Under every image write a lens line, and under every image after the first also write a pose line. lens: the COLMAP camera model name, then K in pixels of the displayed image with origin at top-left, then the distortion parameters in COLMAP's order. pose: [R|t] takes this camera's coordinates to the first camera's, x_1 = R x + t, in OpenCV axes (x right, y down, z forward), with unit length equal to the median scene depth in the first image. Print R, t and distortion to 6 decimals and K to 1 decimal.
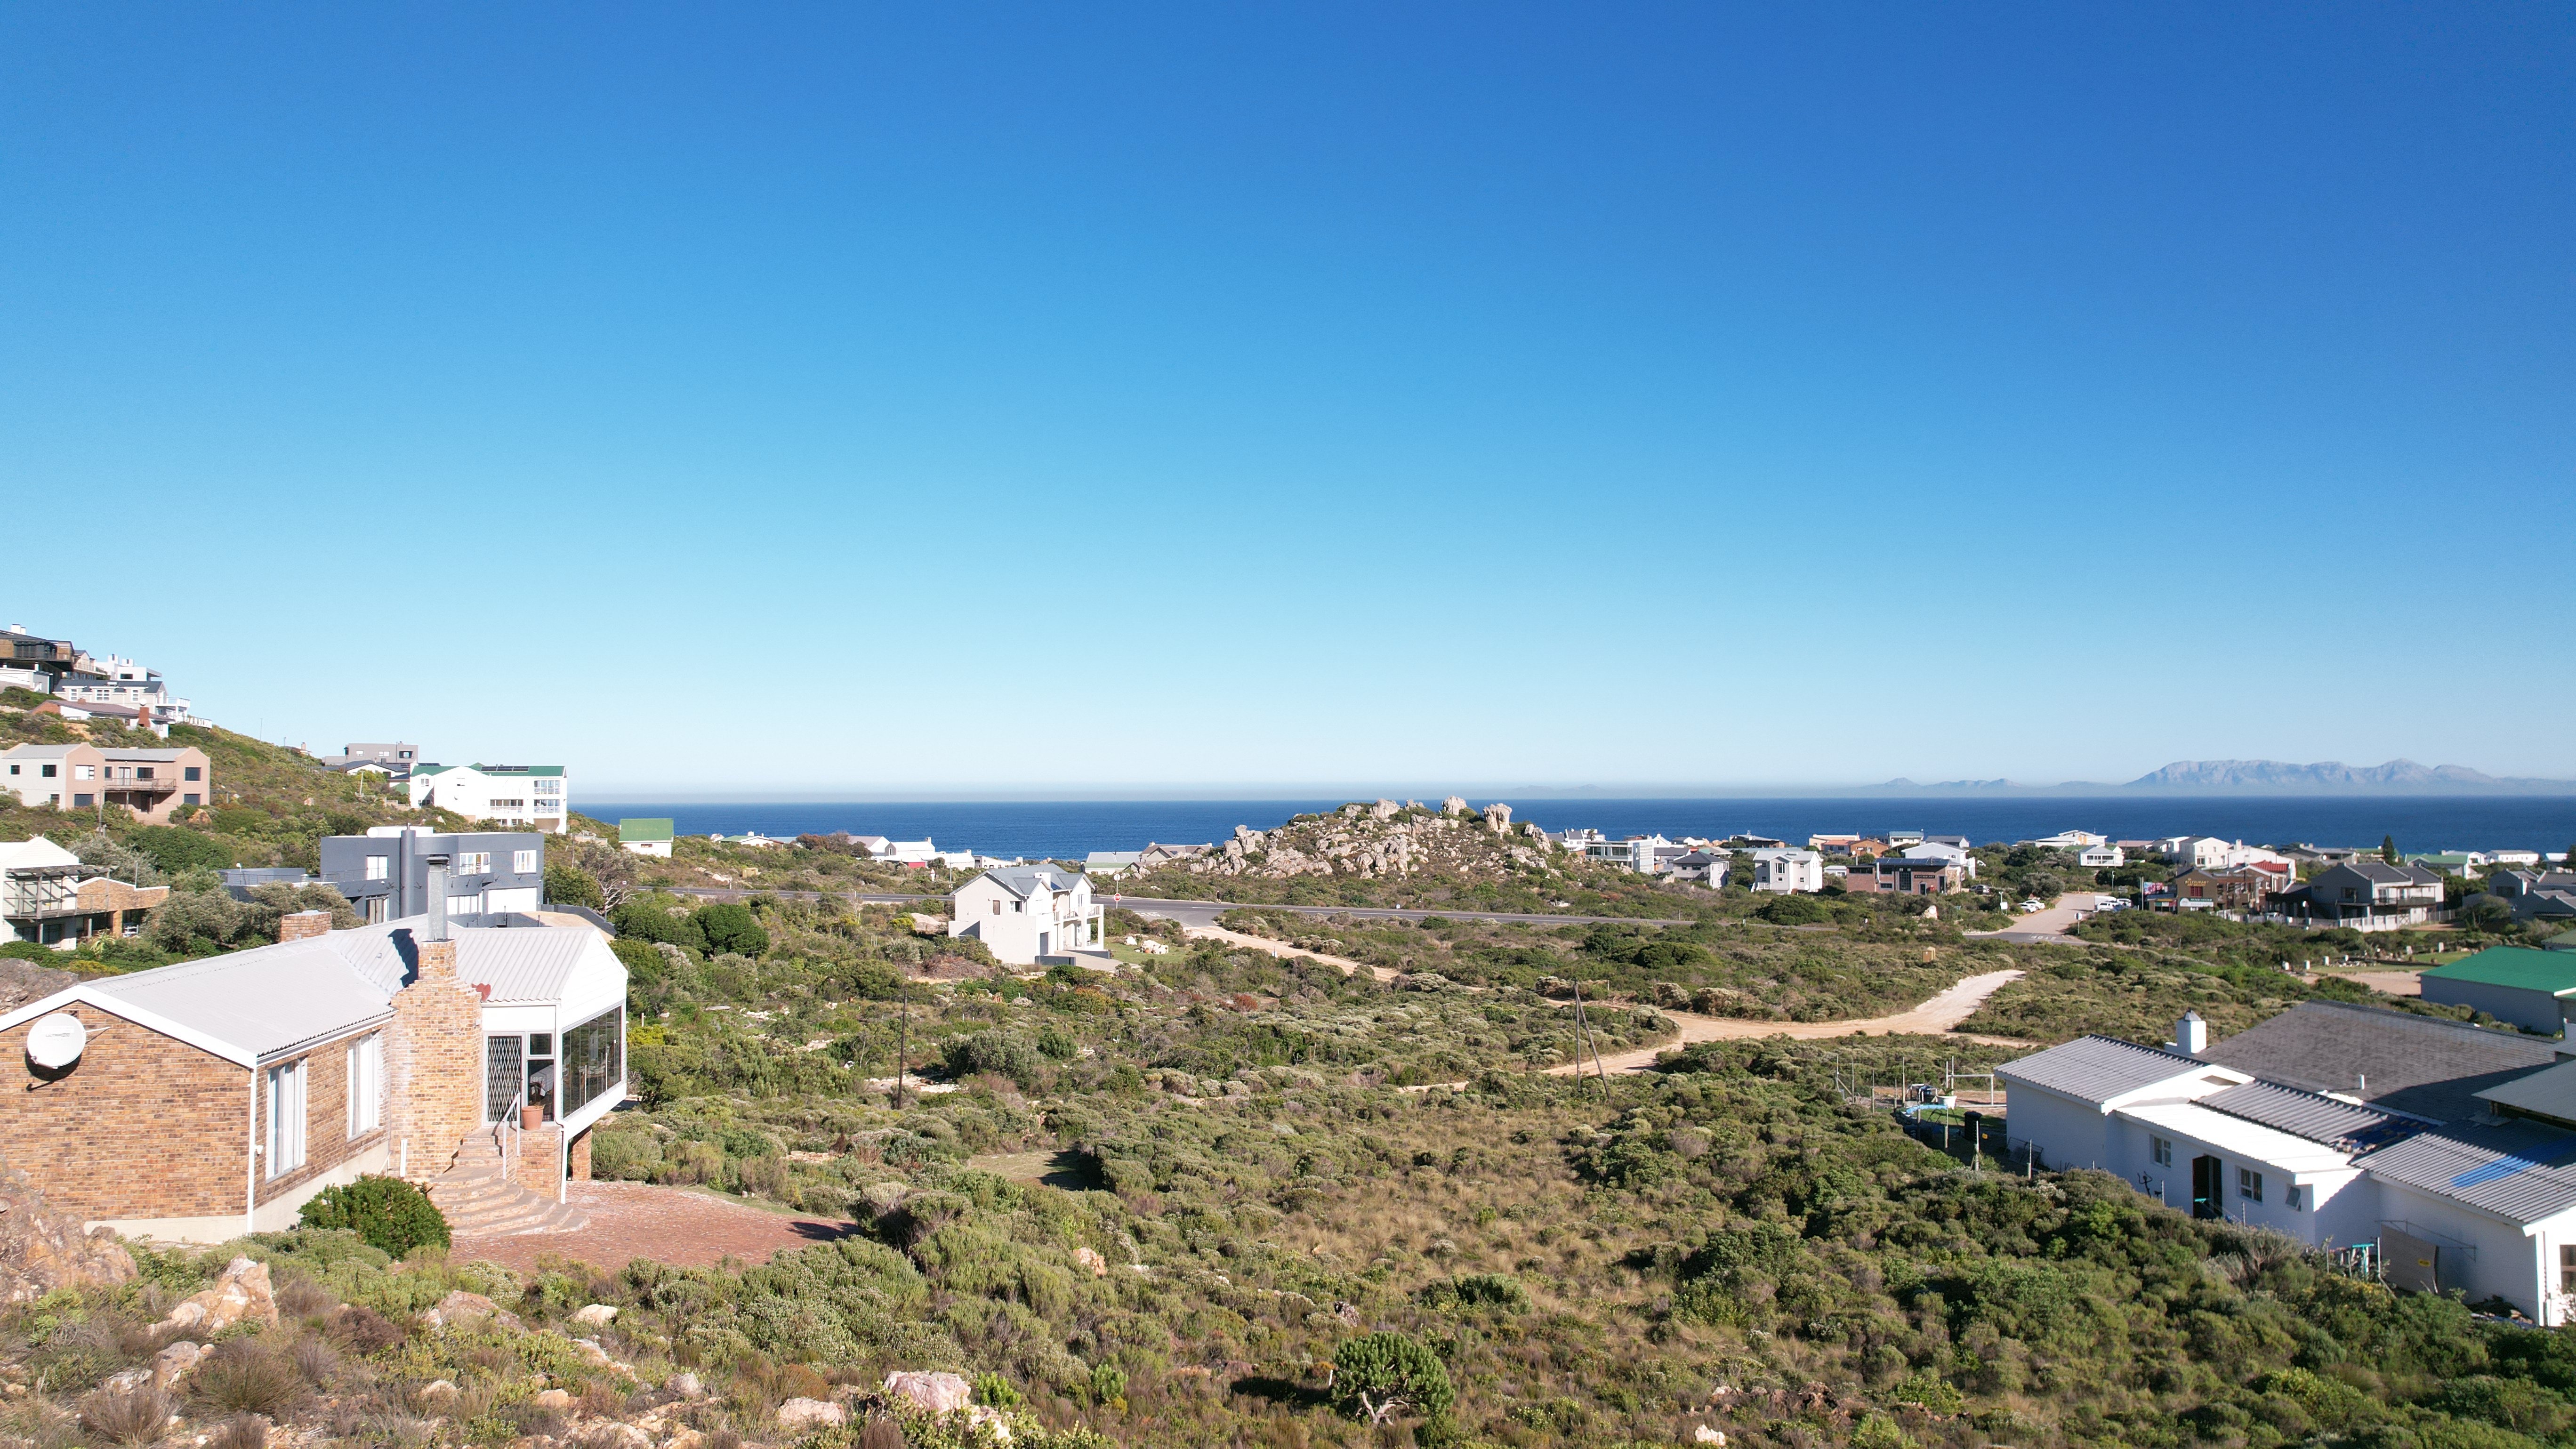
lens RADIAL K [[1650.2, 0, 1298.0], [0, 1650.2, 735.4], [0, 0, 1]] dist [-0.075568, 0.067710]
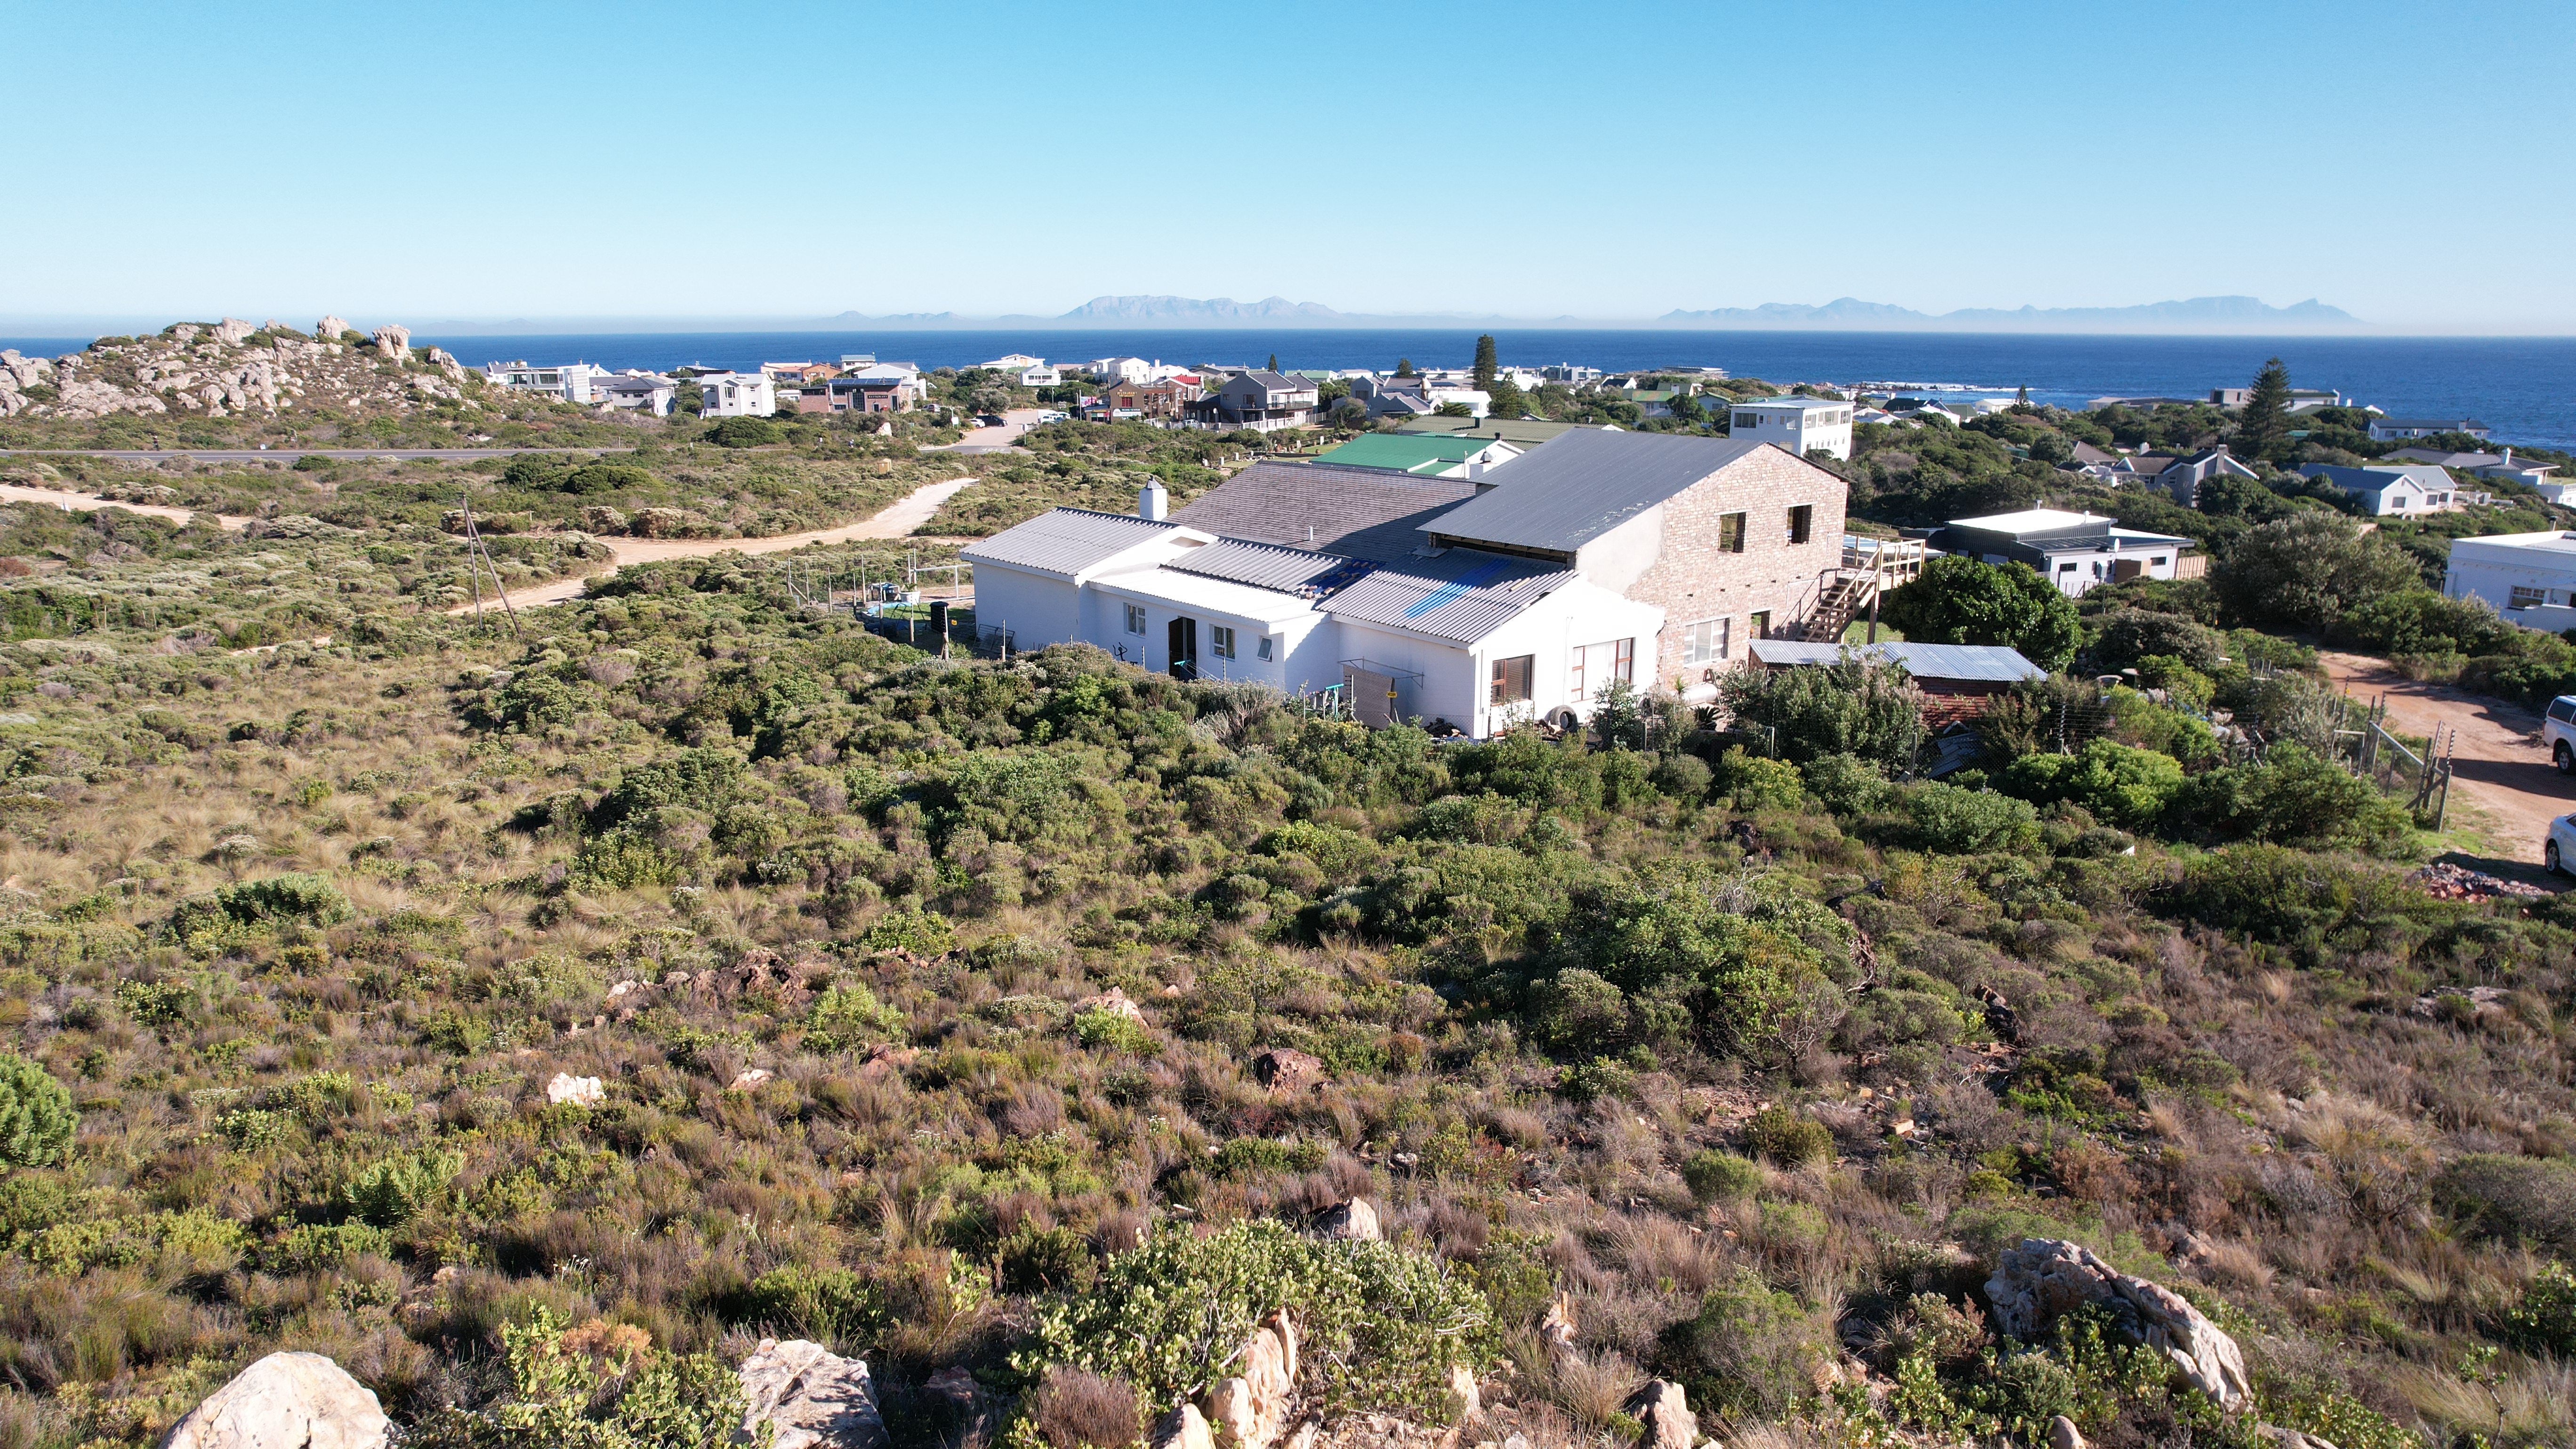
lens RADIAL K [[1650.2, 0, 1280.5], [0, 1650.2, 744.4], [0, 0, 1]] dist [-0.075568, 0.067710]
pose [[0.824532, -0.140221, 0.548165, 0.048054], [-0.019883, 0.961027, 0.275739, 0.041611], [-0.565466, -0.238255, 0.789609, 0.123964]]
